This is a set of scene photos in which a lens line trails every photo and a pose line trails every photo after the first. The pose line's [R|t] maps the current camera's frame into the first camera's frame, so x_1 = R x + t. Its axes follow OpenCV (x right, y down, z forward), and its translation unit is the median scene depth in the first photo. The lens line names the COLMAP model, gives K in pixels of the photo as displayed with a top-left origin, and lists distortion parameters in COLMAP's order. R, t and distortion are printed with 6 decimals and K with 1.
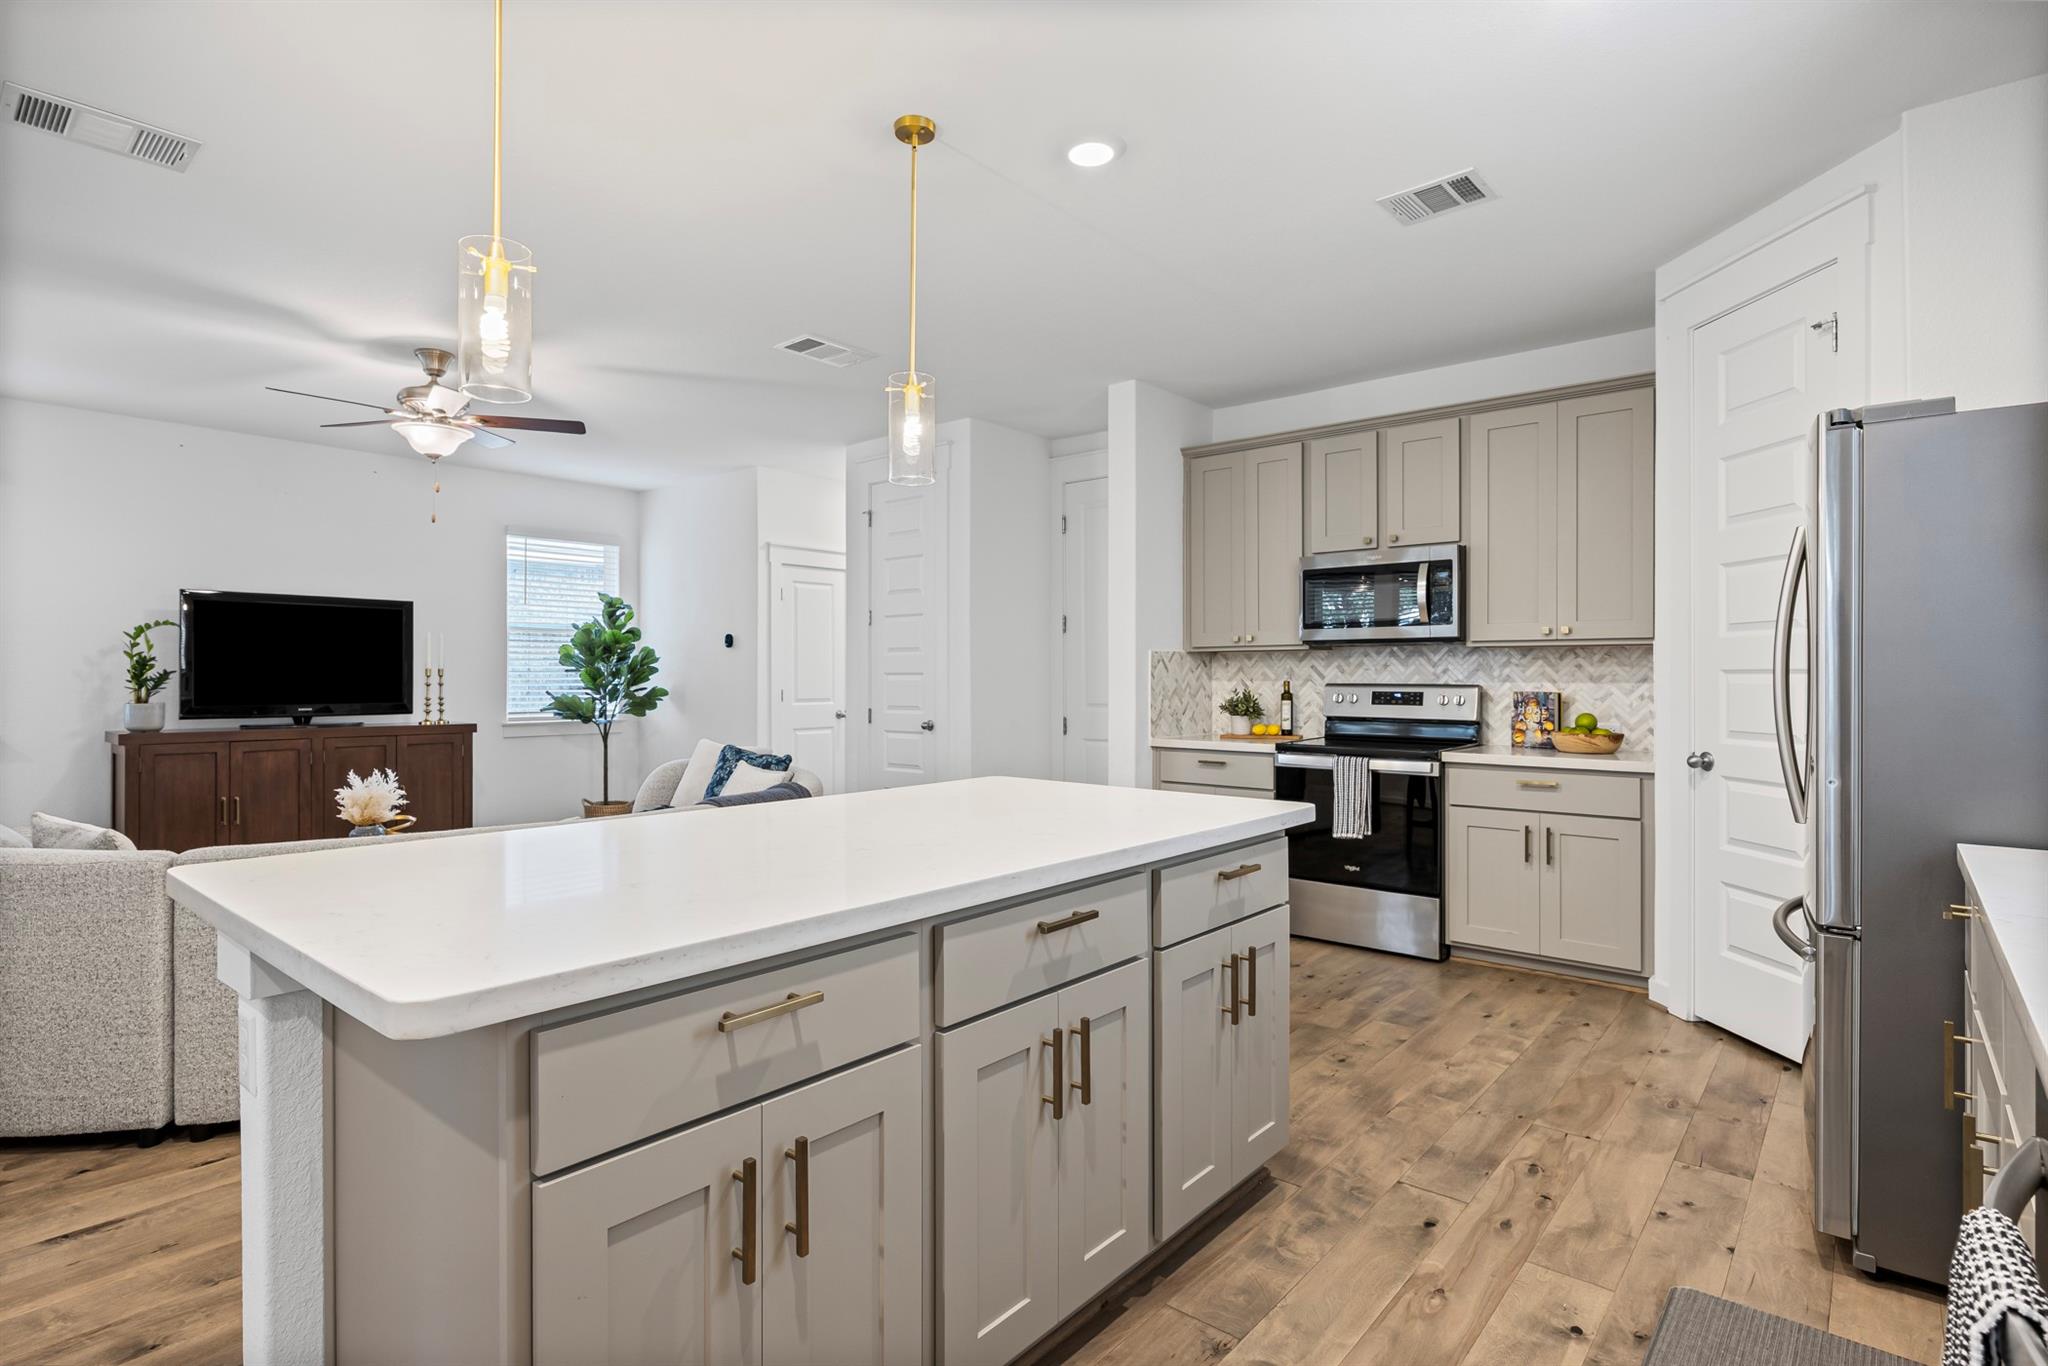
lens RADIAL K [[1026.1, 0, 1019.9], [0, 1026.1, 672.2], [0, 0, 1]] dist [-0.002761, -0.000209]
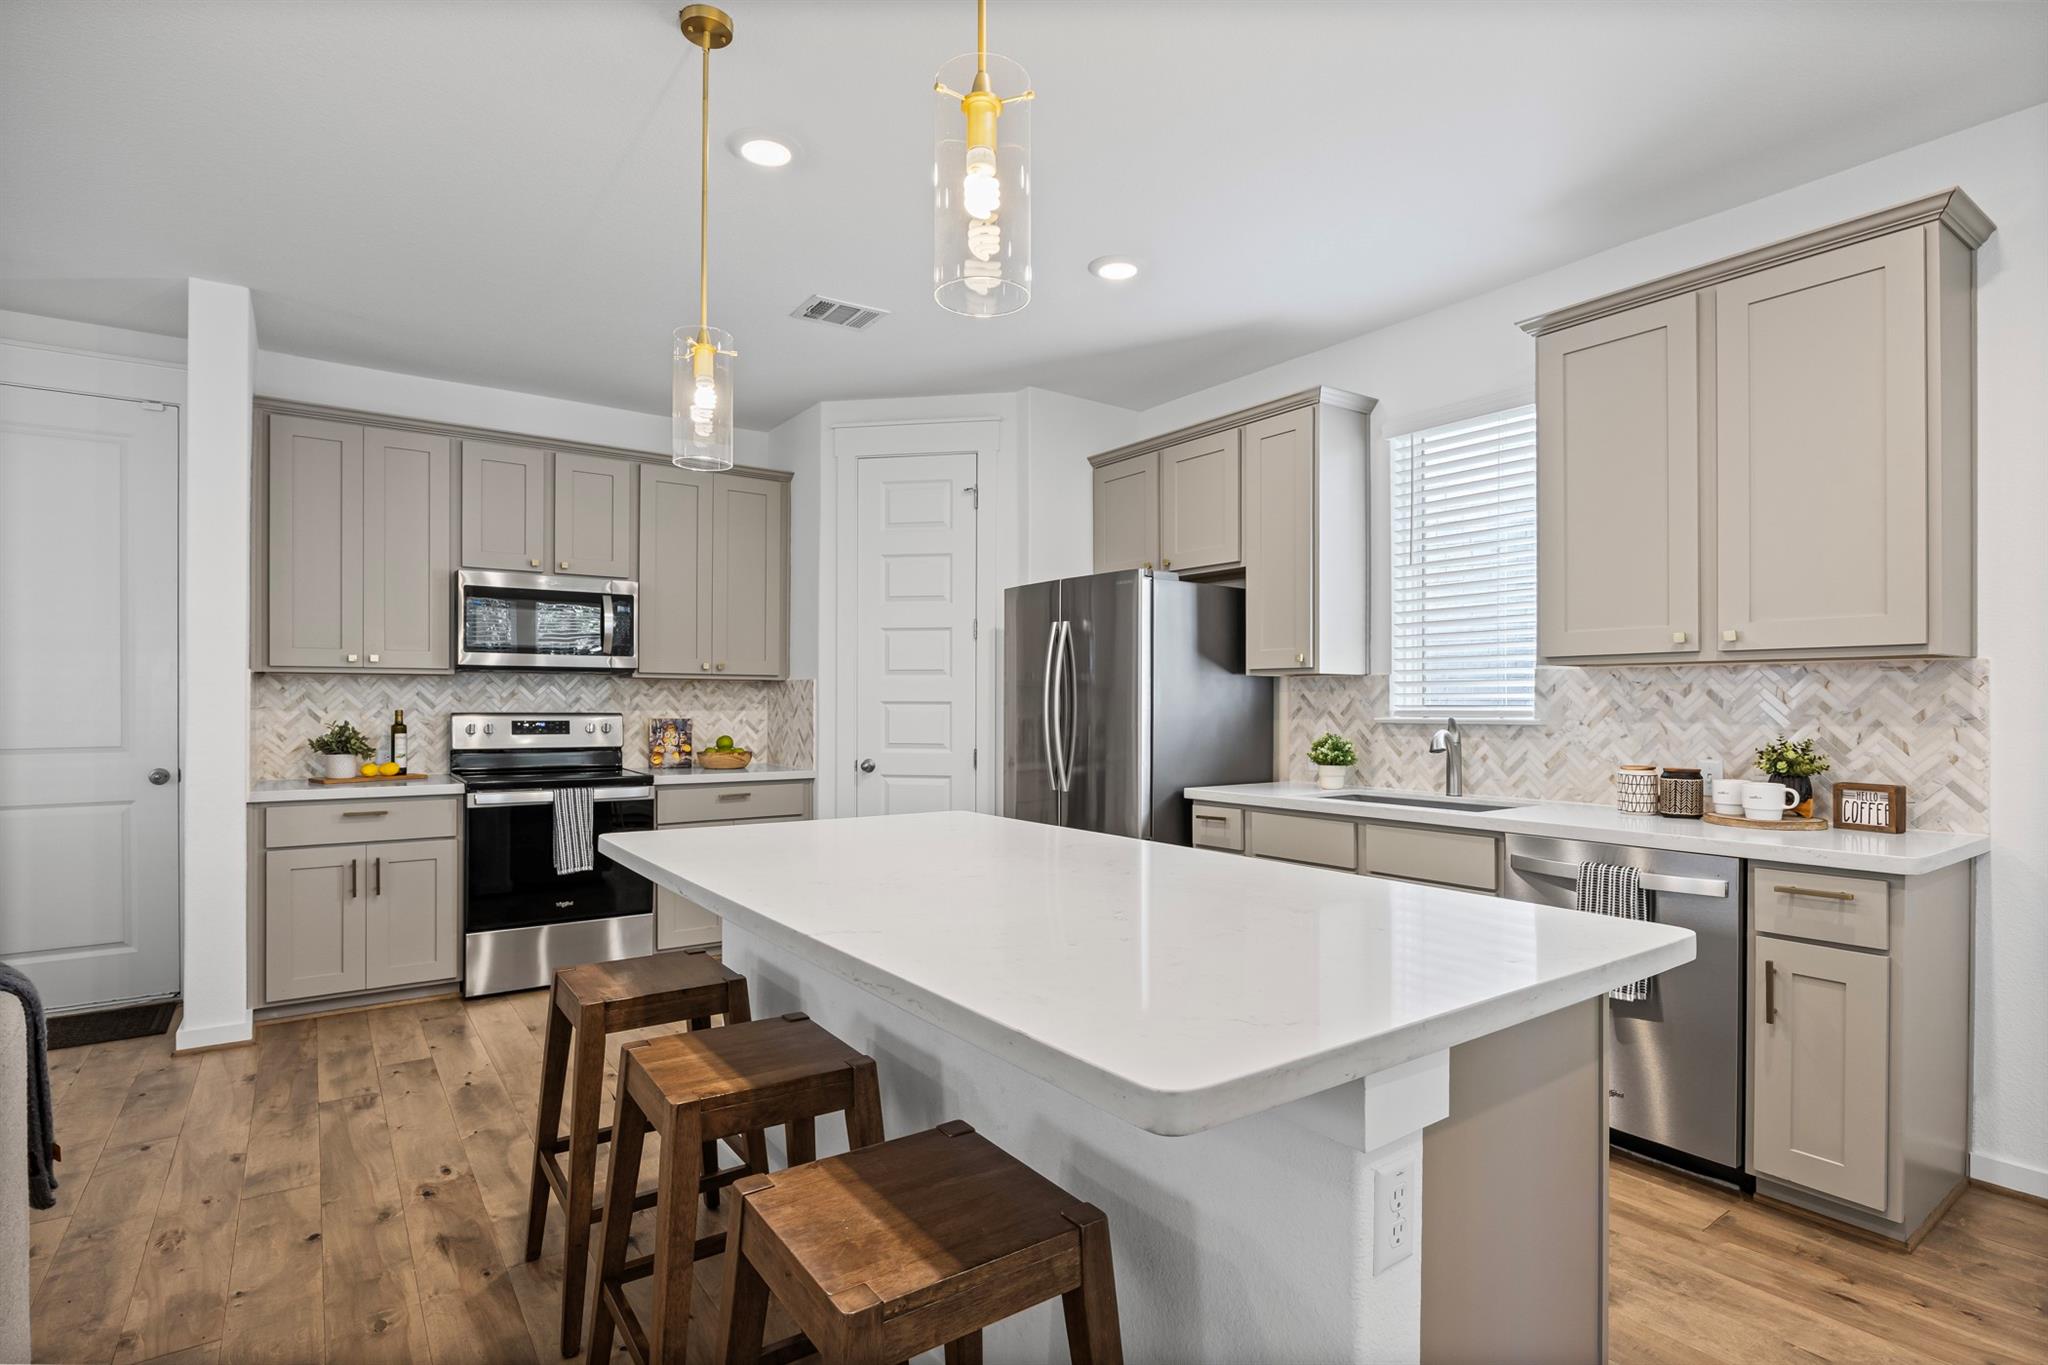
lens RADIAL K [[1026.1, 0, 1036.0], [0, 1026.1, 702.3], [0, 0, 1]] dist [-0.002761, -0.000209]
pose [[0.243815, 0.000195, 0.969822, -0.503466], [-0.007321, 0.999972, 0.001639, -0.003775], [-0.969794, -0.007500, 0.243809, 0.333567]]
